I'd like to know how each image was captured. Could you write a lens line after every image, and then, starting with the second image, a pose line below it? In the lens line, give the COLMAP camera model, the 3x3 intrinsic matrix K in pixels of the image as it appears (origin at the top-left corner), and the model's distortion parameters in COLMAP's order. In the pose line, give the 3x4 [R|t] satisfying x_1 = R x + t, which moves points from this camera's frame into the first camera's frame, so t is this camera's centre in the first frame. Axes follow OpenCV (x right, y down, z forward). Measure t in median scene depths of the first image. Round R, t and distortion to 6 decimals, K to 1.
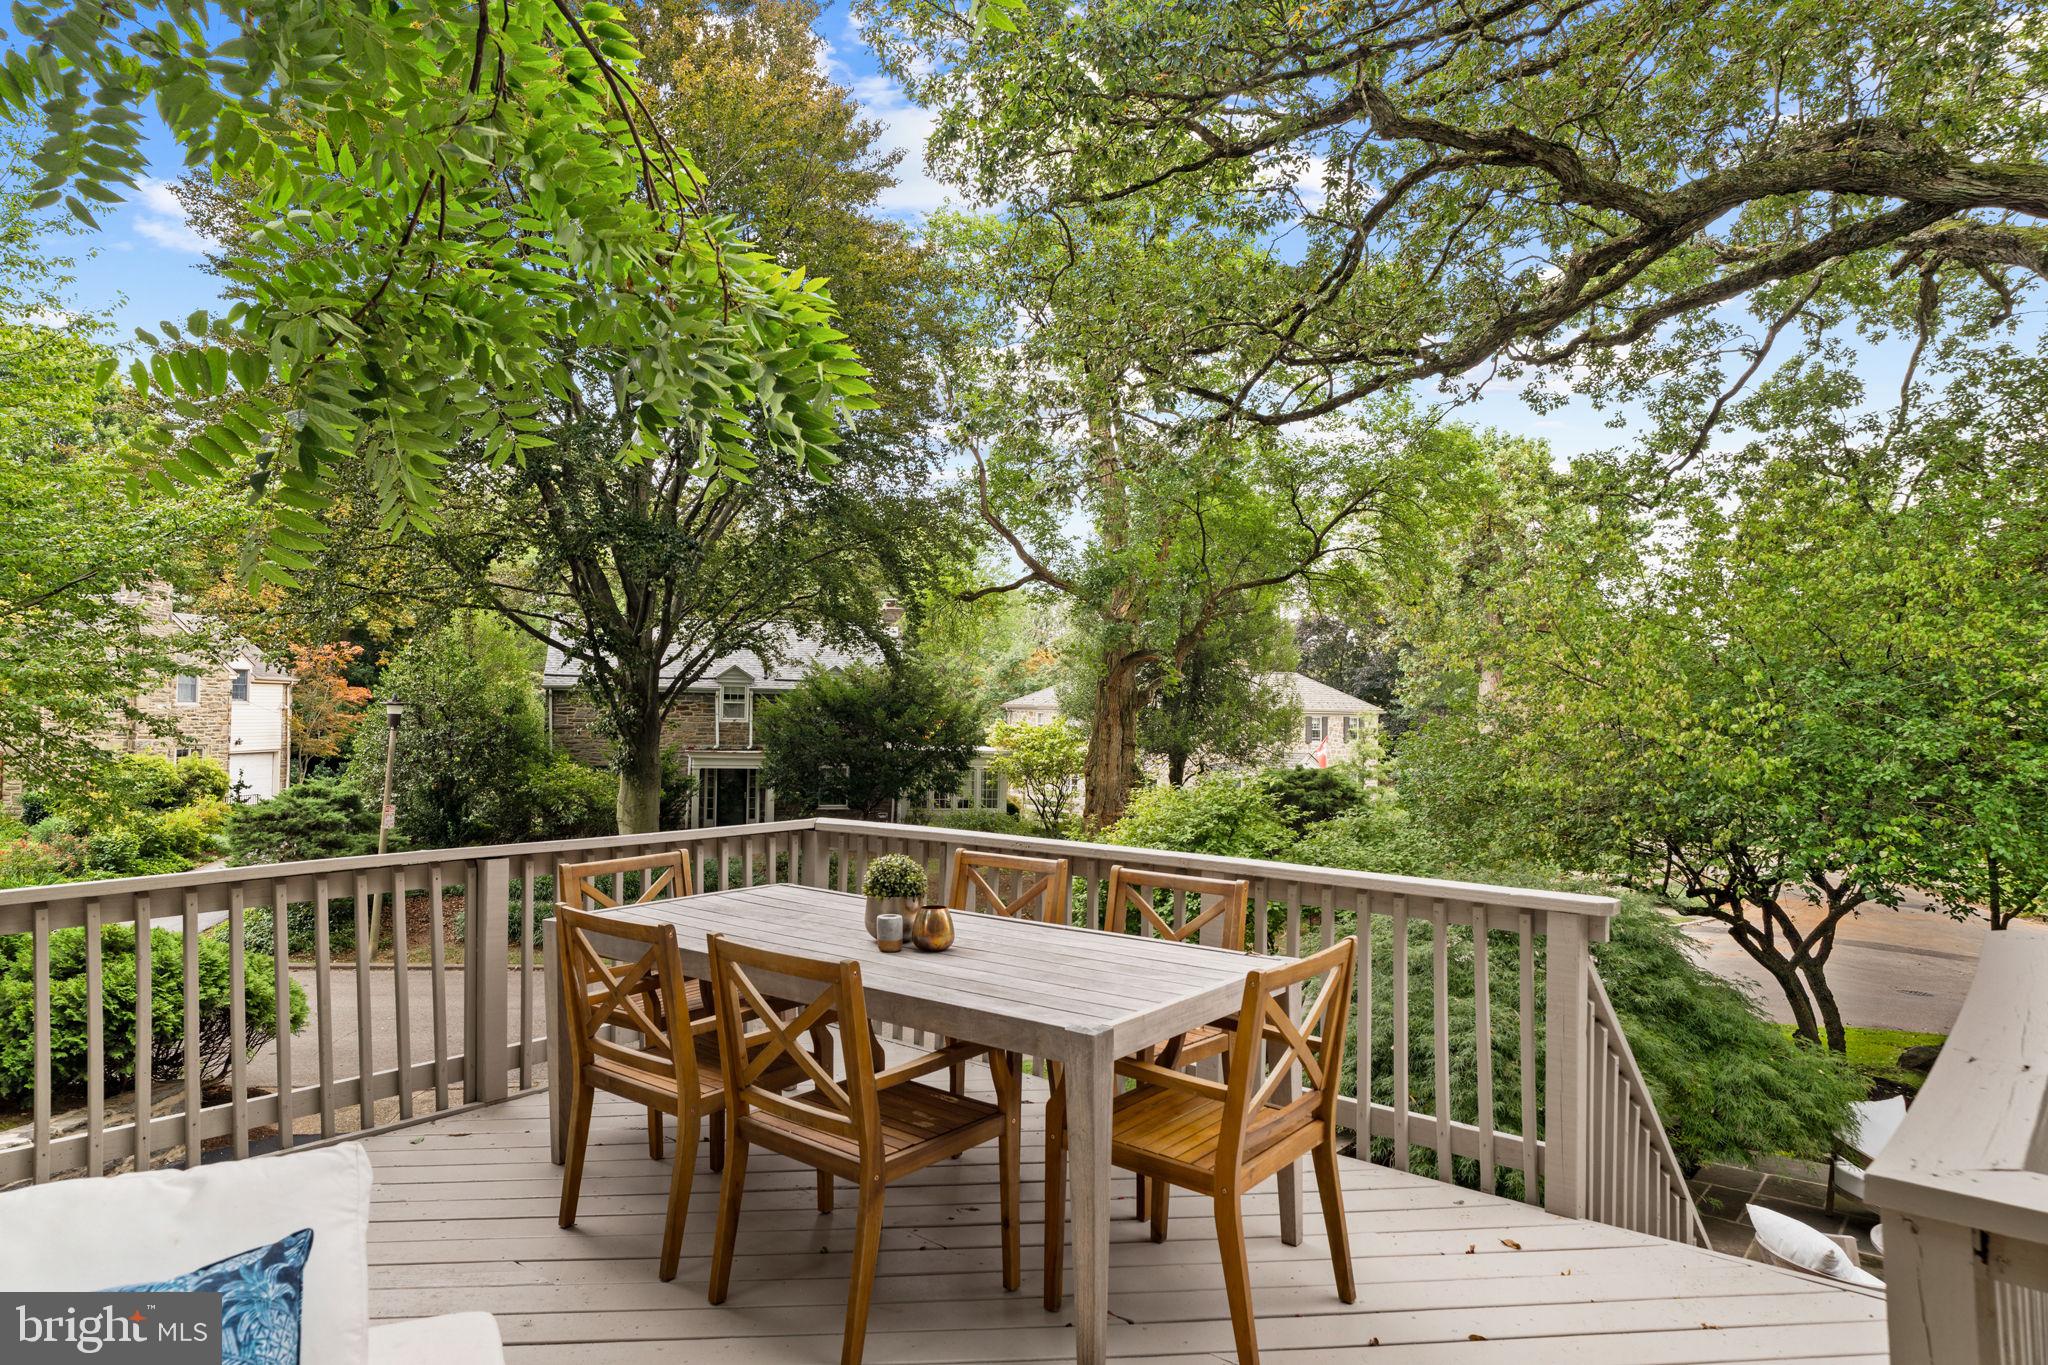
lens RADIAL K [[1196.0, 0, 1026.9], [0, 1196.0, 676.6], [0, 0, 1]] dist [0.002701, 0.002389]
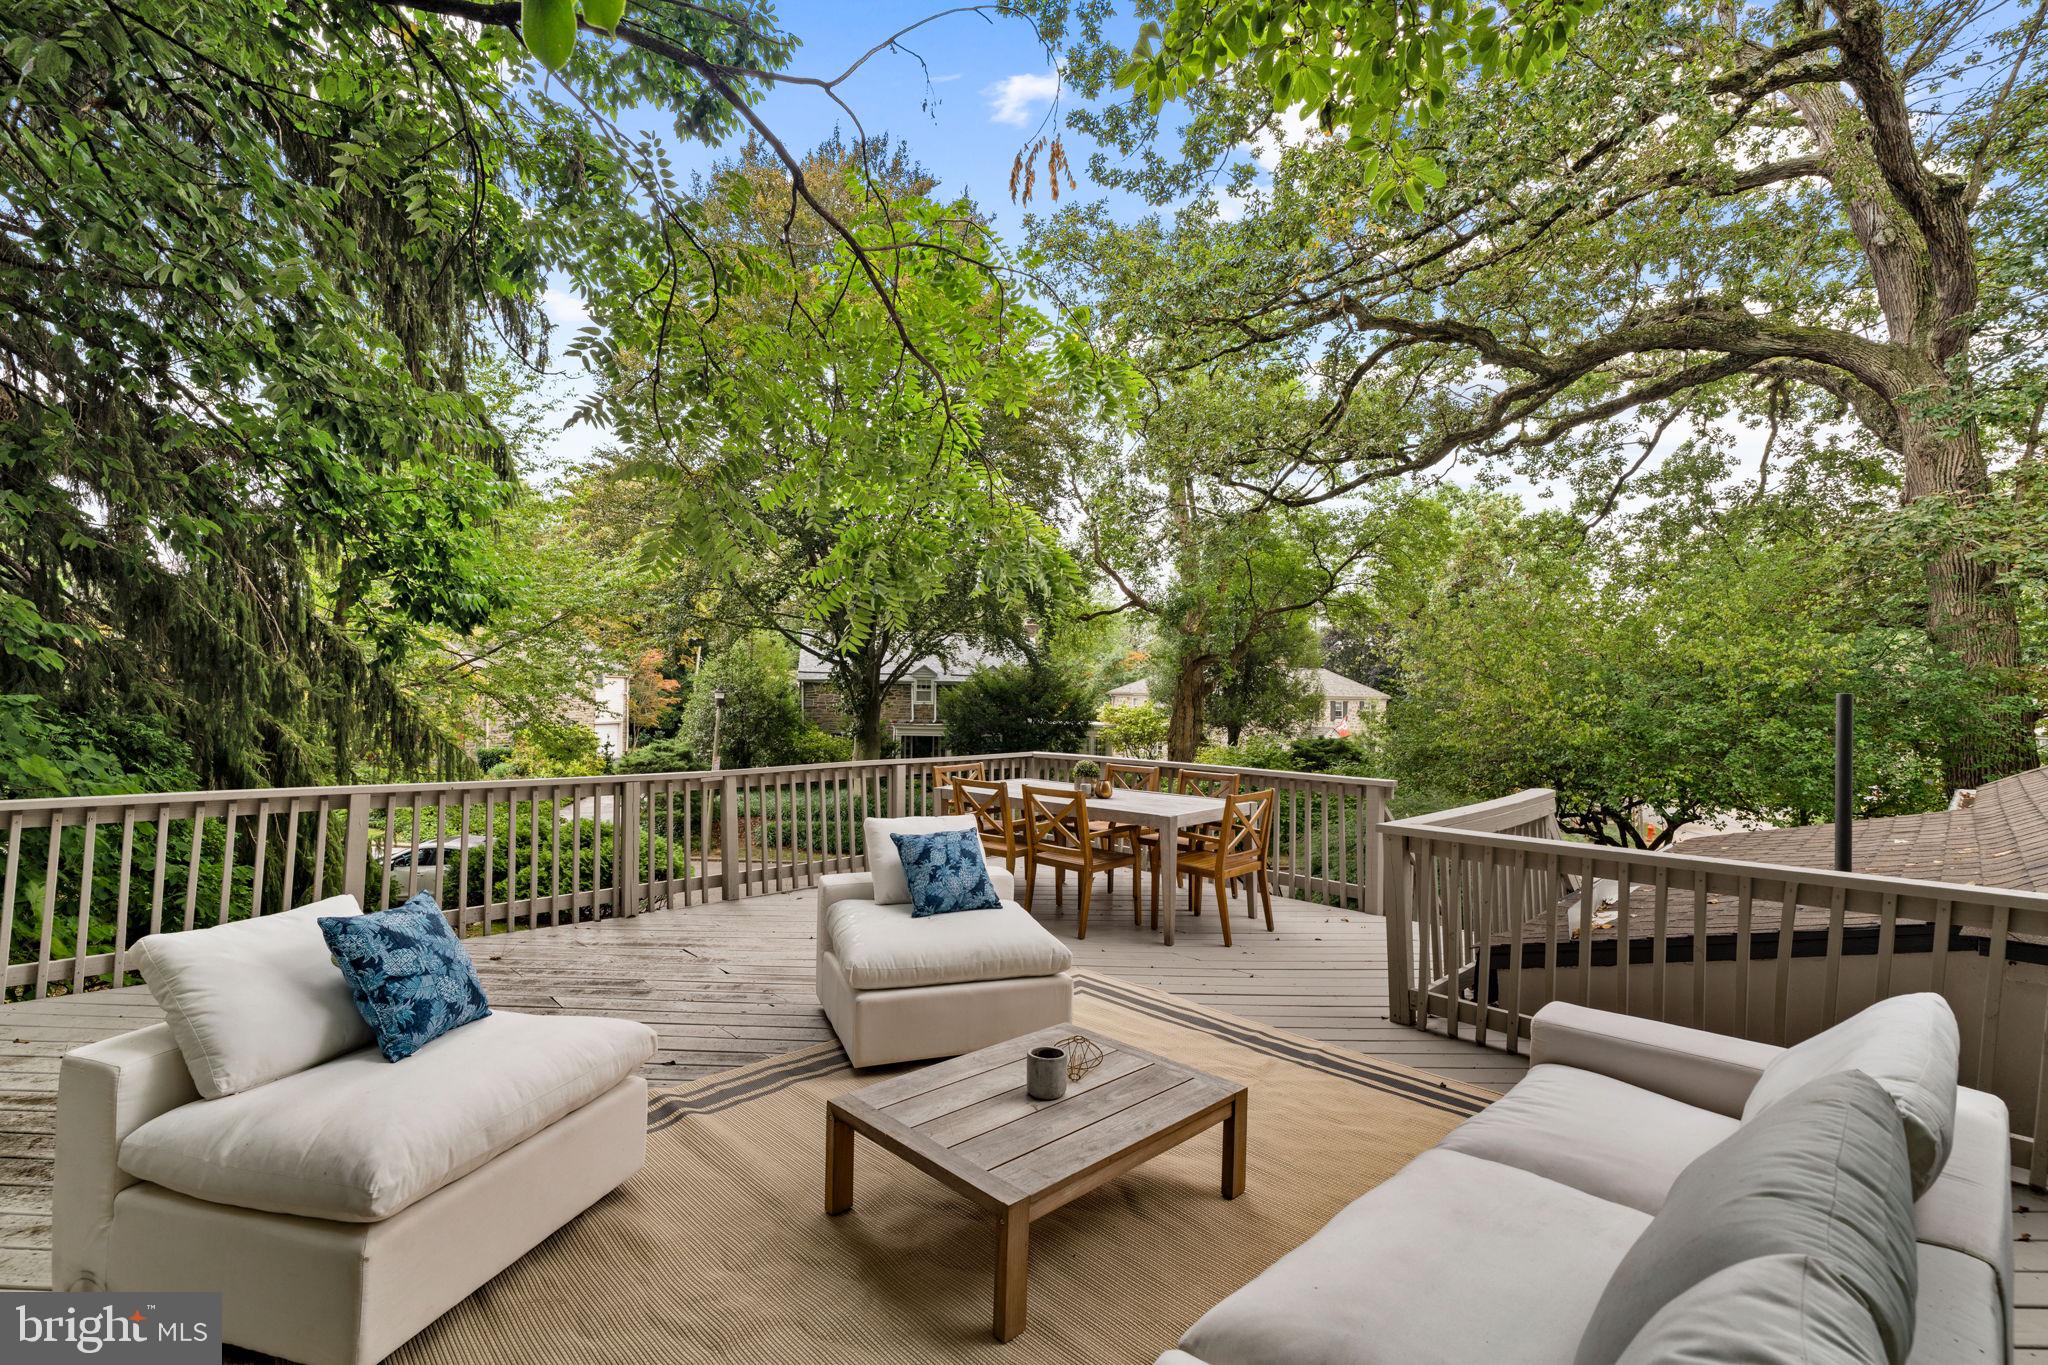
lens RADIAL K [[935.8, 0, 1024.0], [0, 935.8, 682.5], [0, 0, 1]] dist [0.000194, 0.000321]
pose [[0.994624, -0.000095, -0.103549, -0.007369], [0.001591, 0.999896, 0.014365, -0.005656], [0.103536, -0.014453, 0.994521, -0.153801]]
